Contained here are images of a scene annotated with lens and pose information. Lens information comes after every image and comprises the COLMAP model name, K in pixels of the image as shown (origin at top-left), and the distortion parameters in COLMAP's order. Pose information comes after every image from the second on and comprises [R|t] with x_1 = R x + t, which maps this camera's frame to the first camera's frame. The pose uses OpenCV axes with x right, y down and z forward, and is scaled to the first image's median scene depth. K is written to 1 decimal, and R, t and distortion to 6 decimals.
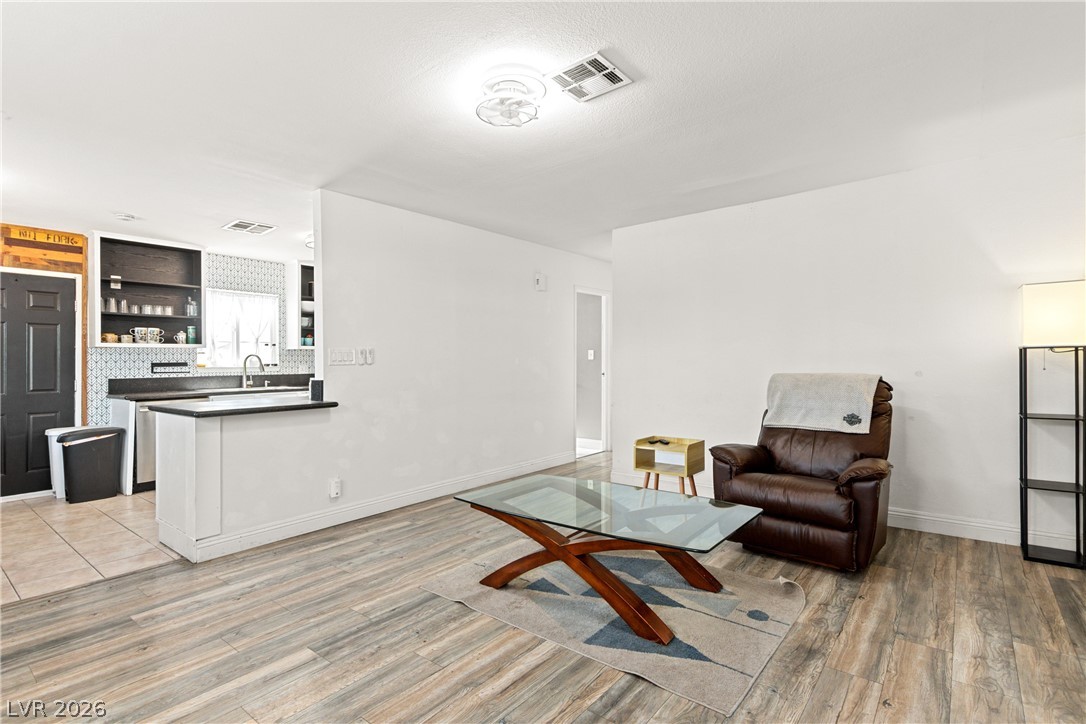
lens RADIAL K [[530.1, 0, 543.0], [0, 530.1, 362.0], [0, 0, 1]] dist [0.003959, 0.000338]
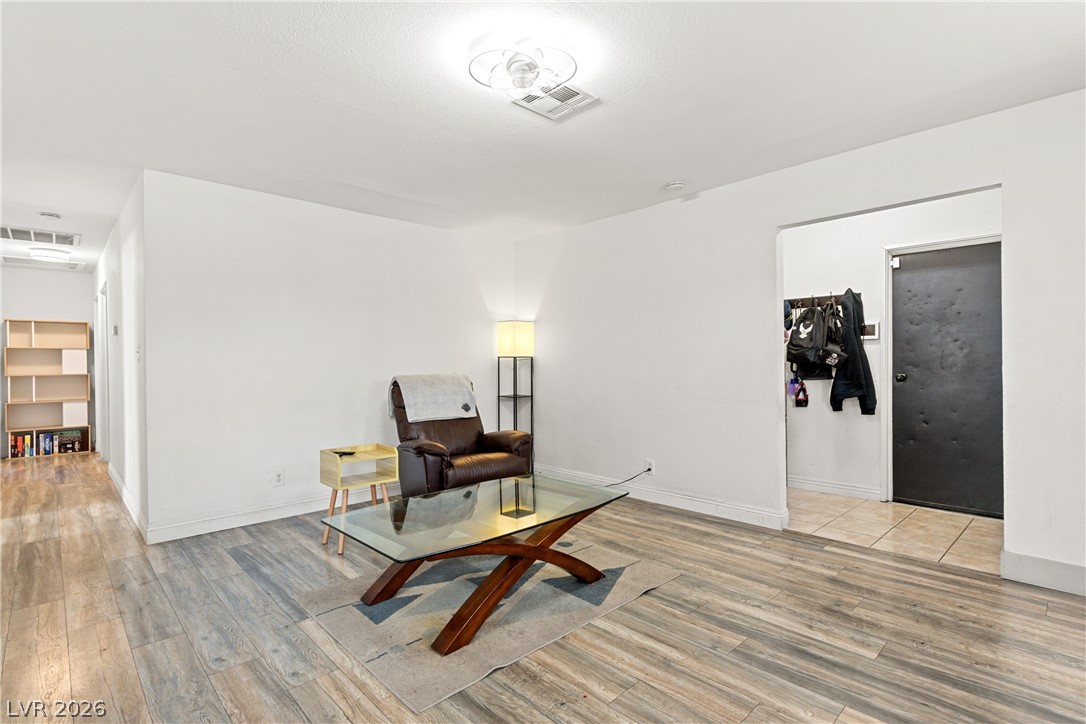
lens RADIAL K [[514.0, 0, 535.3], [0, 514.0, 367.8], [0, 0, 1]] dist [0.000843, -0.000393]
pose [[0.136752, 0.000642, 0.990605, -1.023369], [0.005480, 0.999984, -0.001404, 0.014302], [-0.990590, 0.005621, 0.136746, 0.960043]]
